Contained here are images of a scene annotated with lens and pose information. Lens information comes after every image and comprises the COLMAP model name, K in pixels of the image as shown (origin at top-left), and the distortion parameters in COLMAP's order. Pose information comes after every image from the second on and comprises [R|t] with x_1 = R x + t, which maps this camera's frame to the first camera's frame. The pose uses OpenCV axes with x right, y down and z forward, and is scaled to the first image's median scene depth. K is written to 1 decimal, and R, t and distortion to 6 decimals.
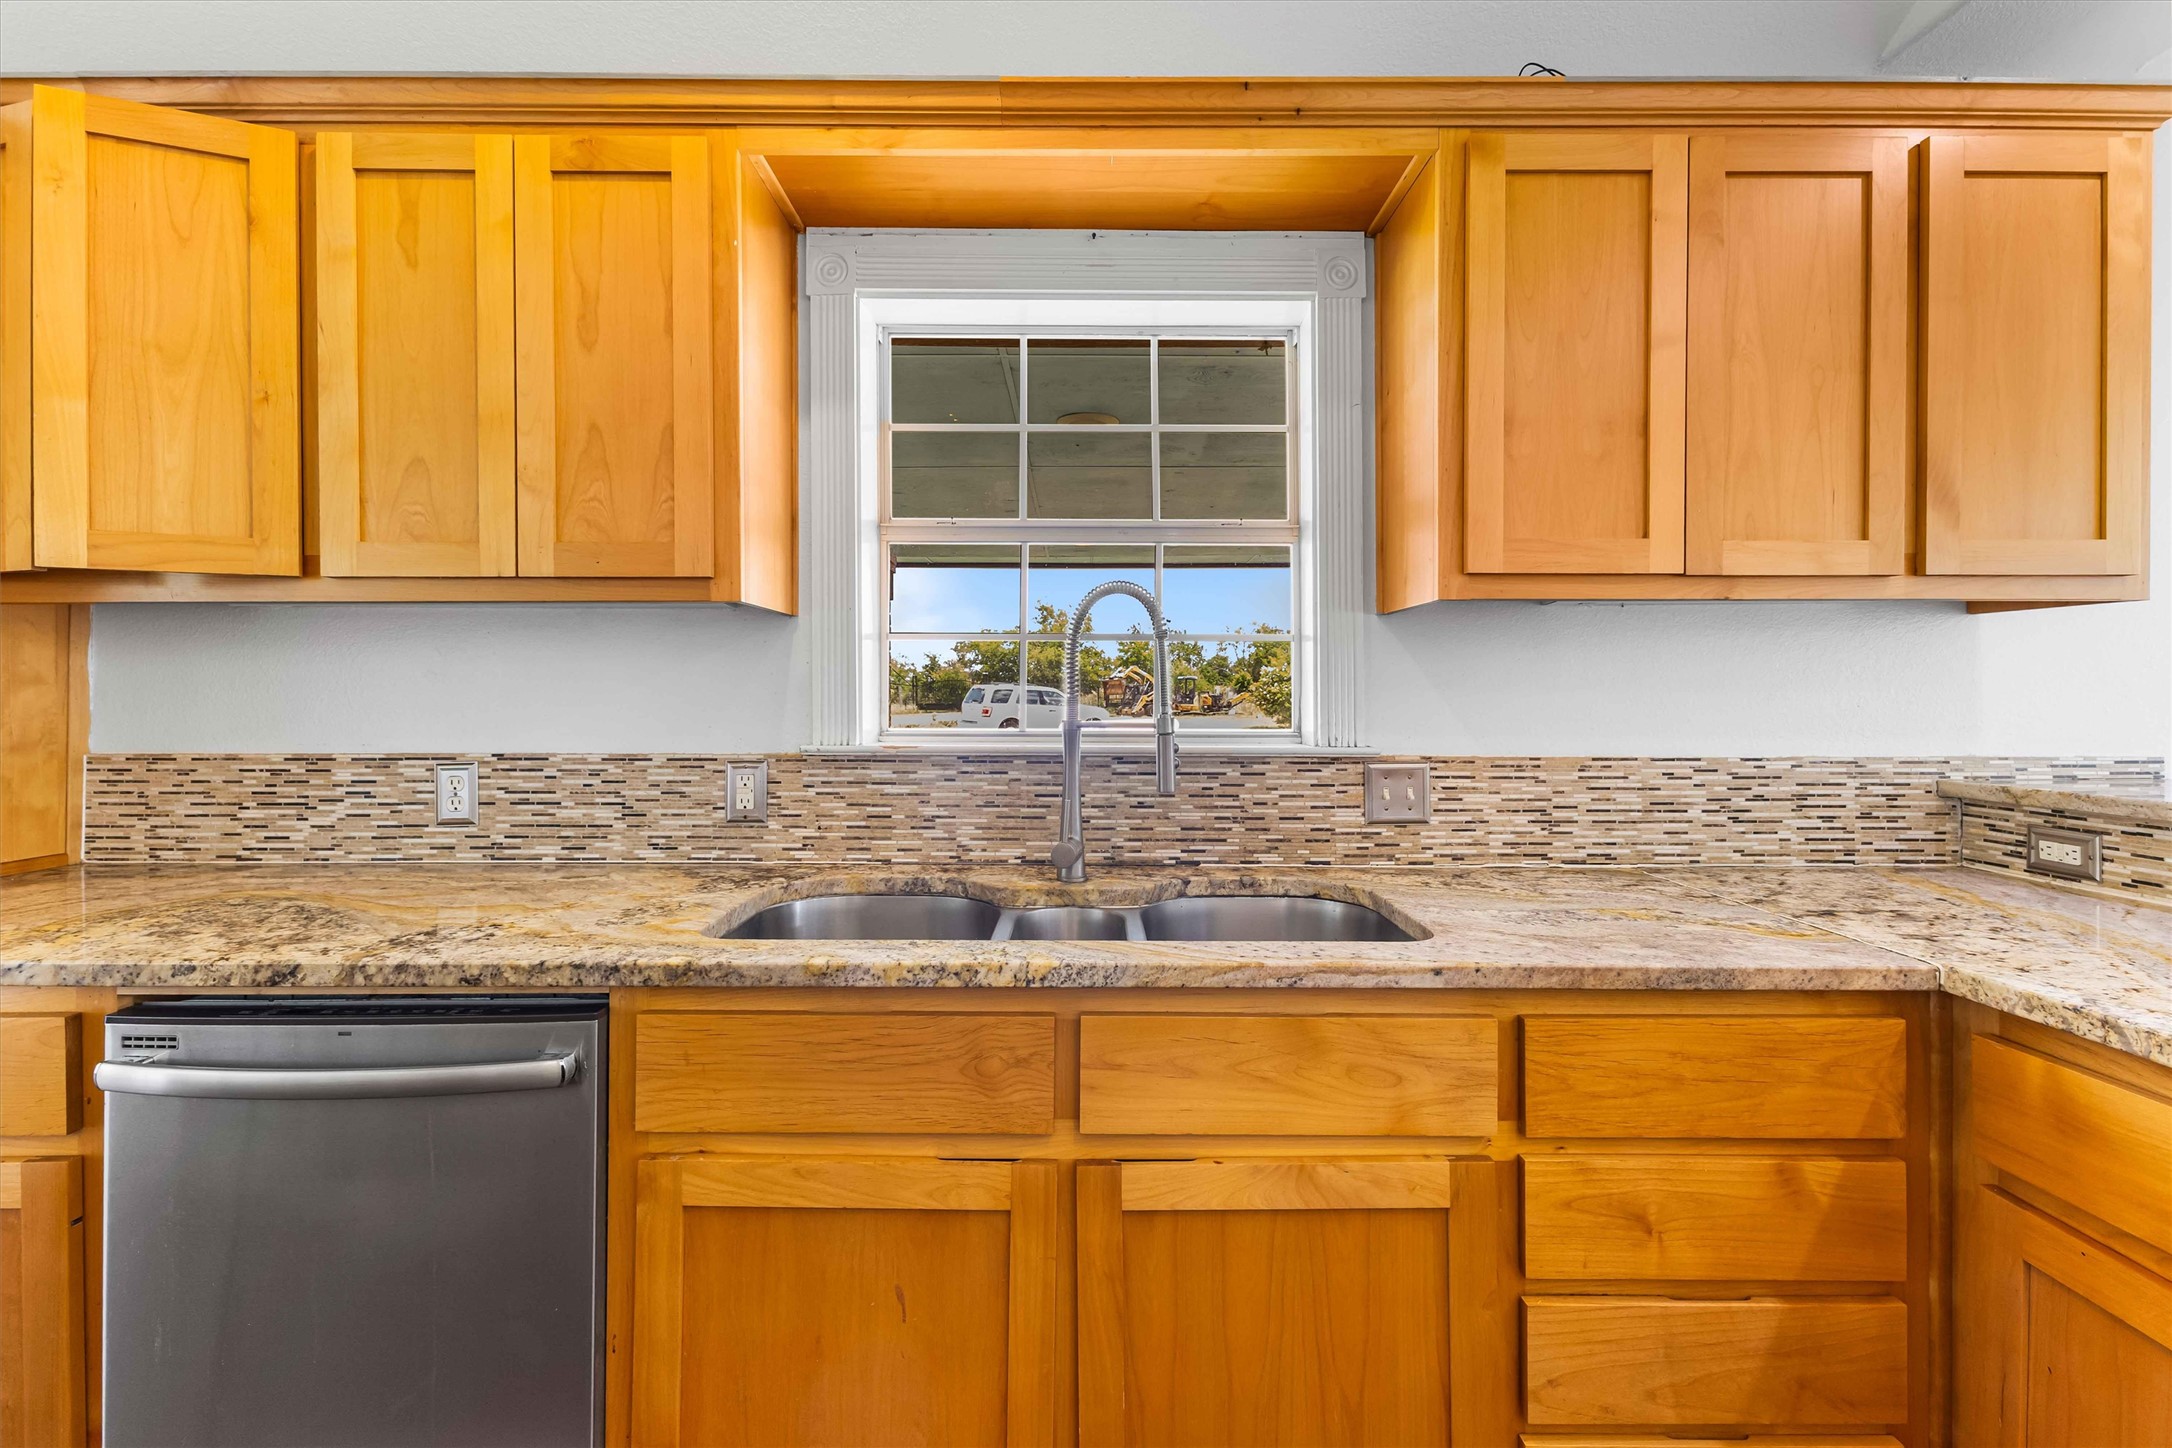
lens RADIAL K [[941.7, 0, 1079.2], [0, 941.7, 697.4], [0, 0, 1]] dist [0.002447, -0.000058]
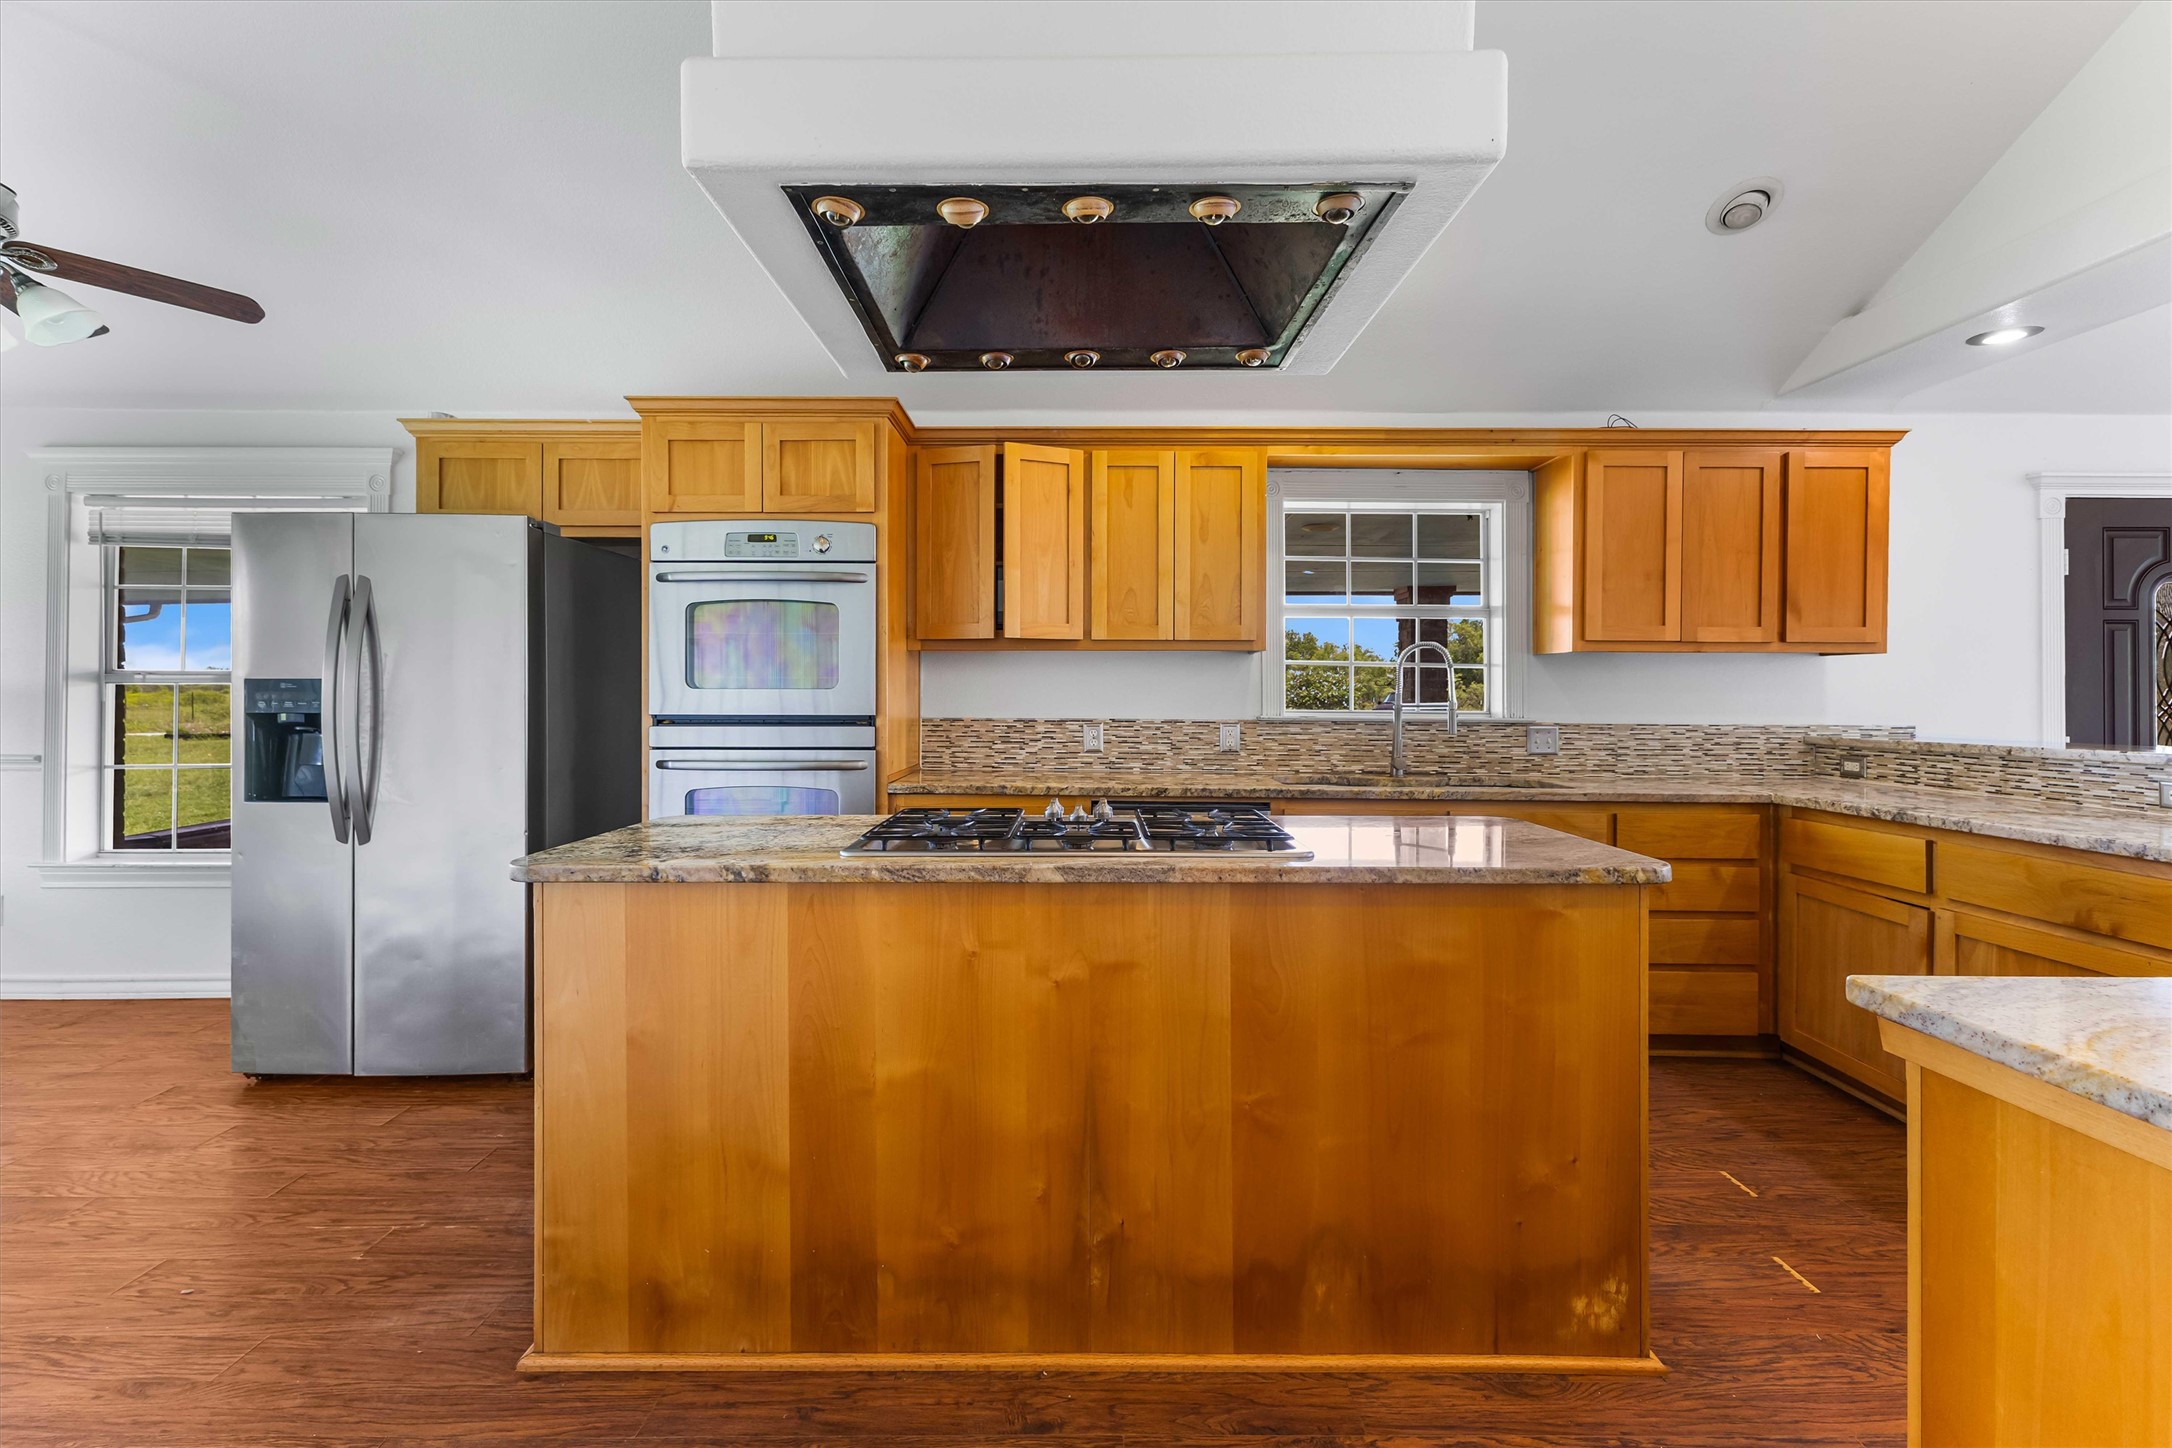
lens RADIAL K [[945.6, 0, 1074.0], [0, 945.6, 703.2], [0, 0, 1]] dist [0.003574, -0.001796]
pose [[0.999873, 0.005948, -0.014783, -0.761582], [-0.005887, 0.999974, 0.004221, 0.018353], [0.014807, -0.004133, 0.999882, -1.264009]]
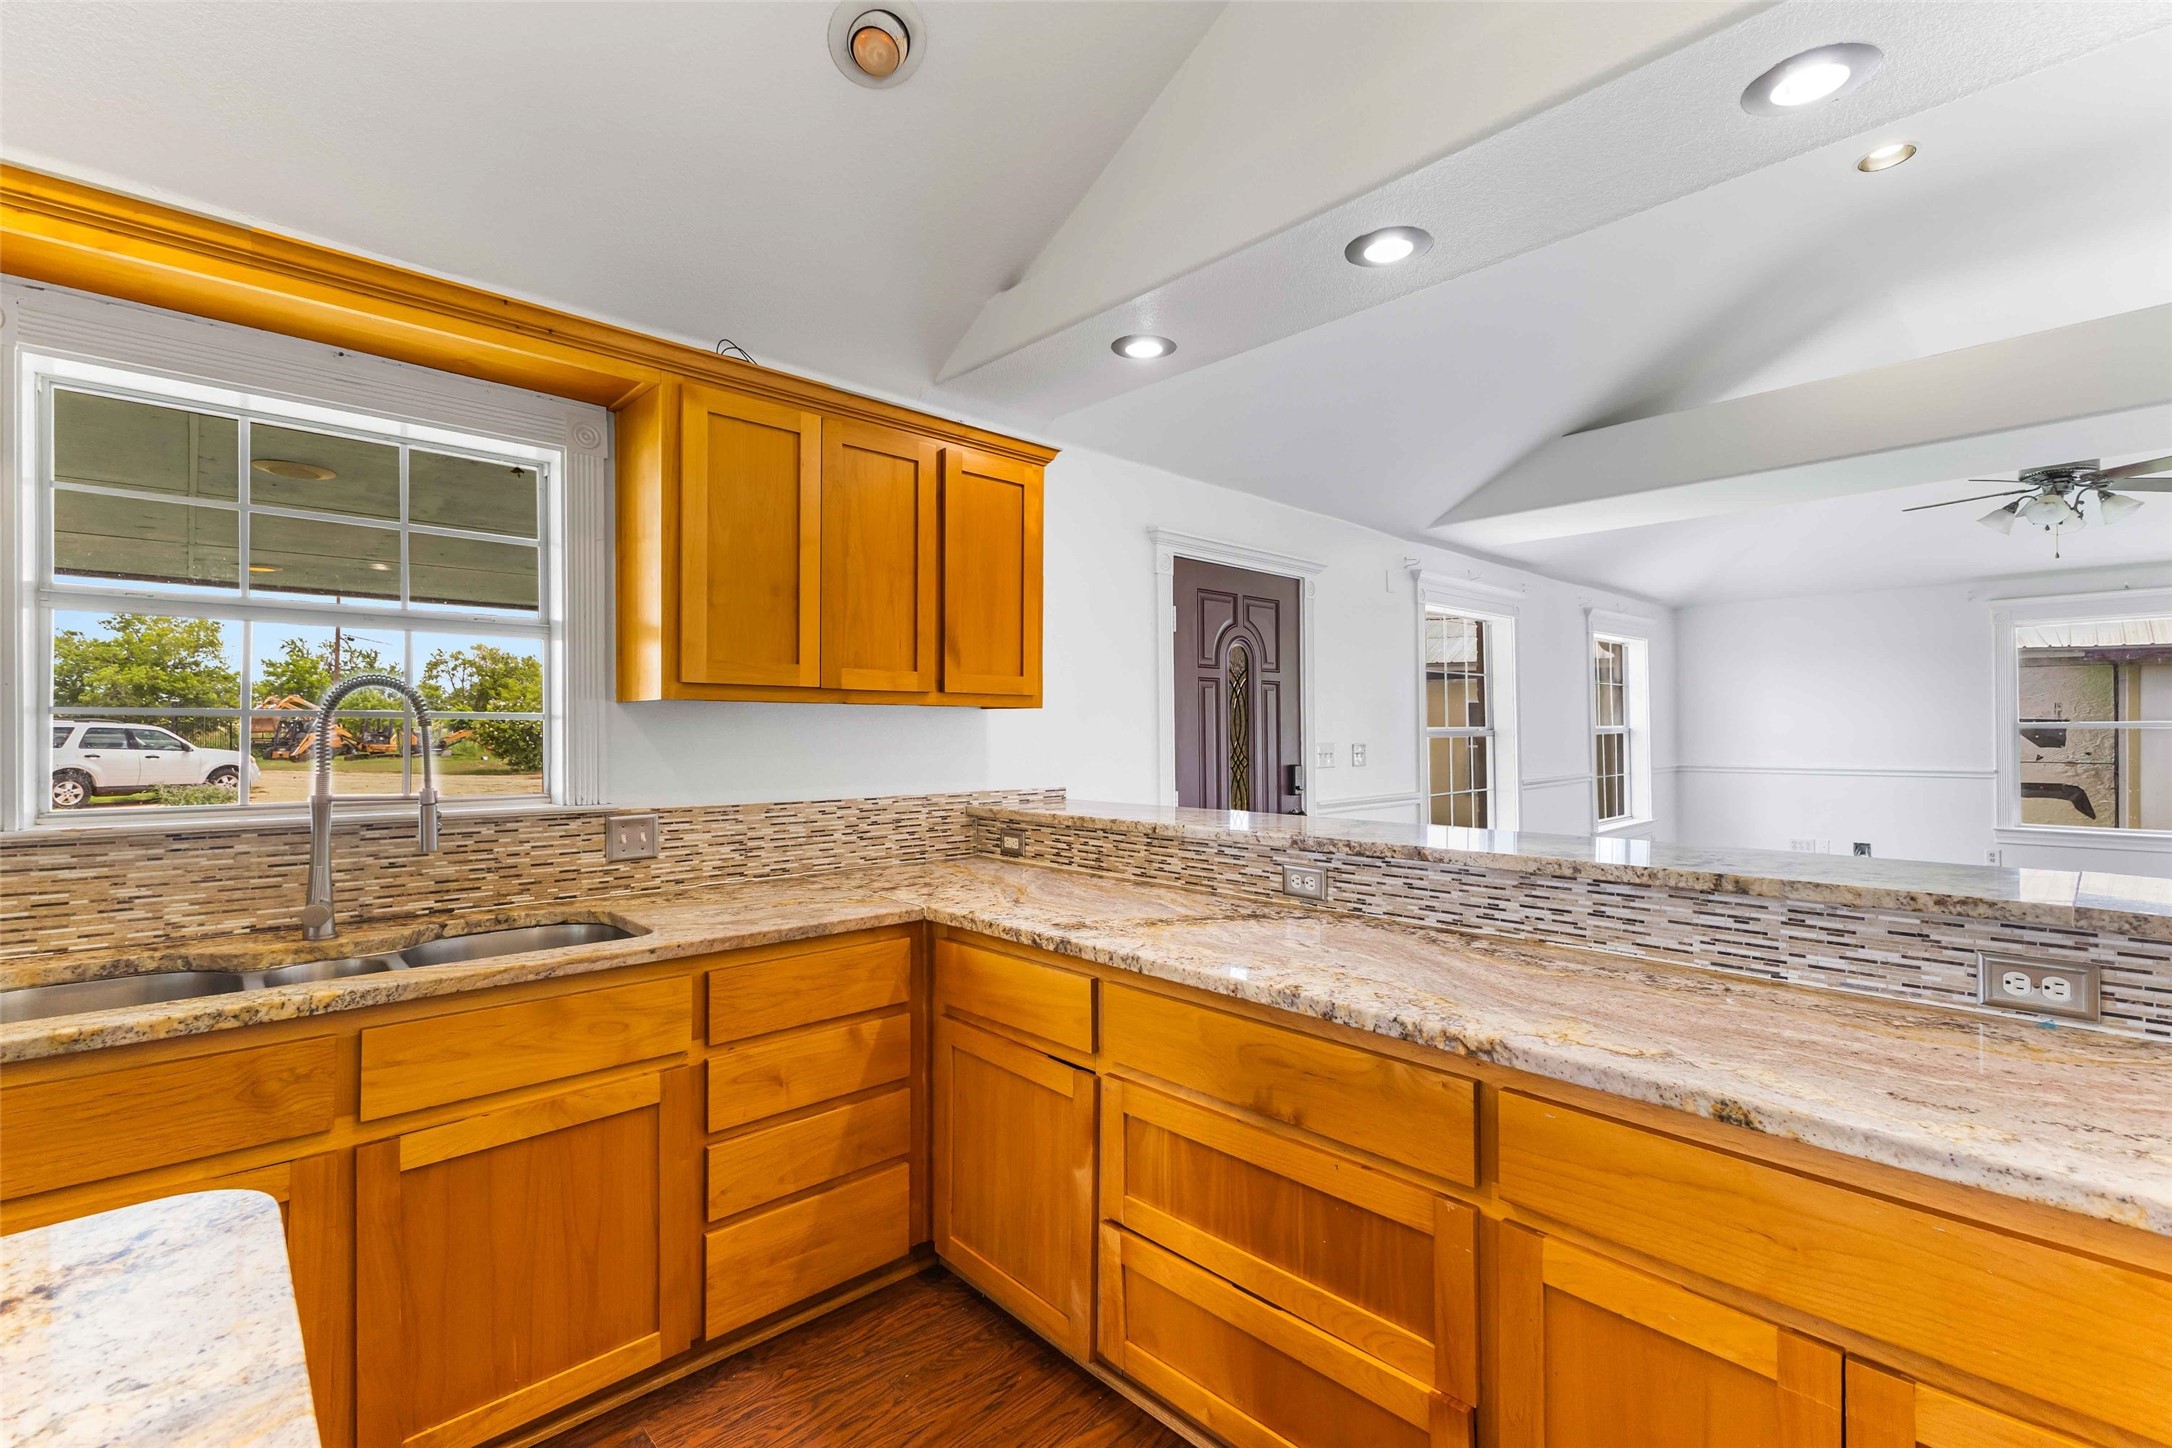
lens RADIAL K [[954.0, 0, 1088.2], [0, 954.0, 726.5], [0, 0, 1]] dist [0.015643, -0.004073]
pose [[0.730748, 0.004286, 0.682634, -0.128120], [0.000864, 0.999974, -0.007204, -0.049891], [-0.682647, 0.005854, 0.730725, -0.475560]]
